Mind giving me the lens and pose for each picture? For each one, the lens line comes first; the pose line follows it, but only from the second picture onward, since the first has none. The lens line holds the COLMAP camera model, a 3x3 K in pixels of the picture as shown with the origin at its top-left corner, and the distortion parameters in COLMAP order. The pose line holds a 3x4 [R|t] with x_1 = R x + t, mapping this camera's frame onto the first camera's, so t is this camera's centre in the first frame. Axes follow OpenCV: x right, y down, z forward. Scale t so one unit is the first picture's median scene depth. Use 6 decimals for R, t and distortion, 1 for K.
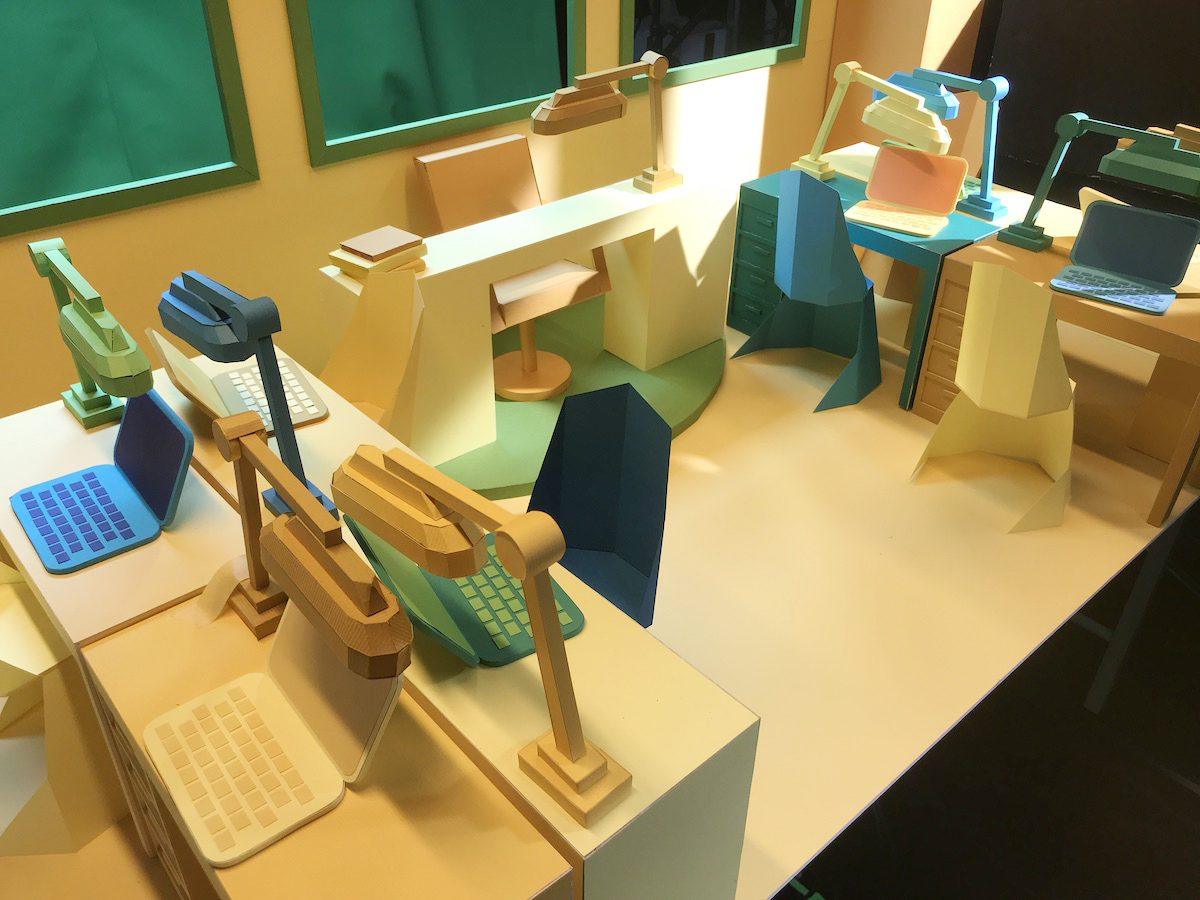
lens RADIAL K [[977.2, 0, 599.6], [0, 977.2, 455.7], [0, 0, 1]] dist [0.011334, -0.006119]
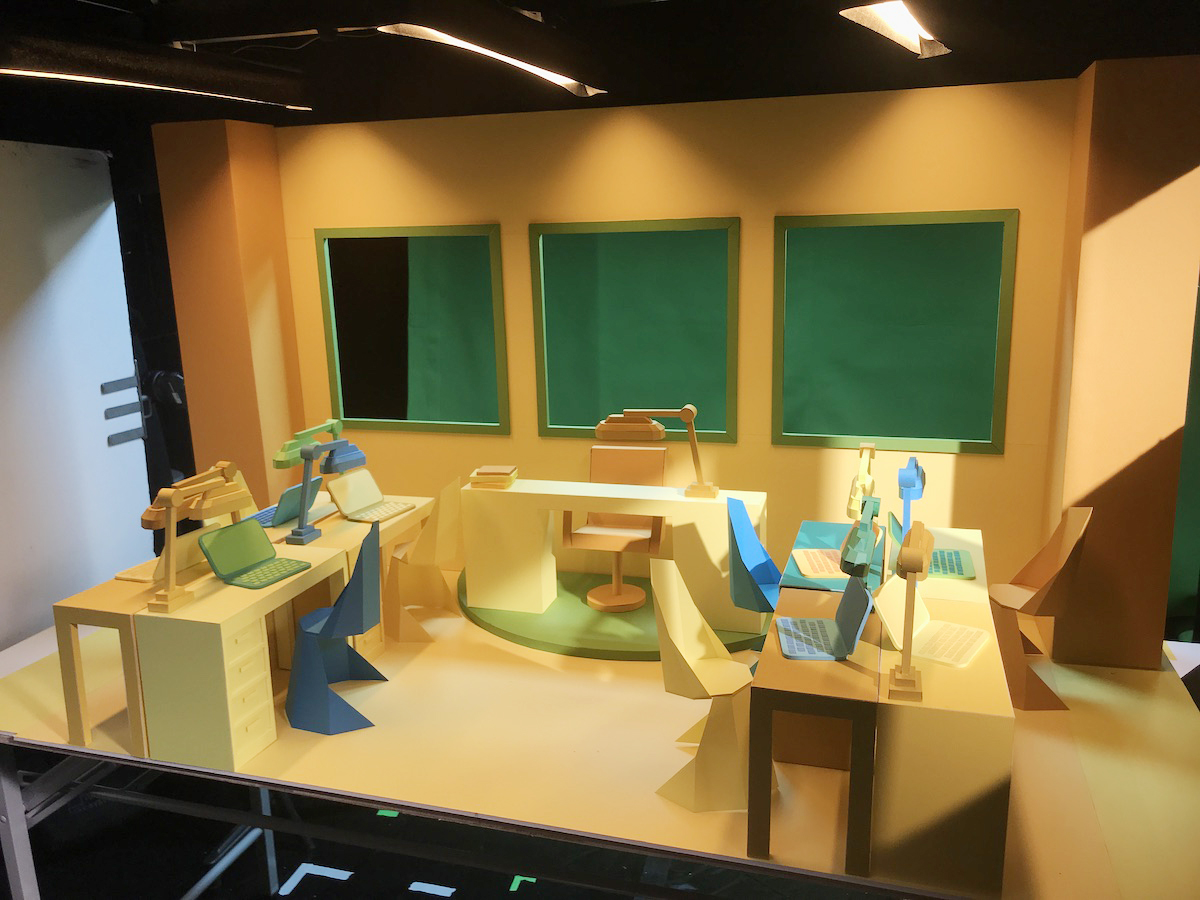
lens RADIAL K [[977.2, 0, 604.2], [0, 977.2, 446.7], [0, 0, 1]] dist [0.011334, -0.006119]
pose [[0.536930, 0.166156, -0.827103, 1.083779], [-0.450976, 0.885103, -0.114952, -0.107556], [0.712971, 0.434724, 0.550170, 0.091144]]
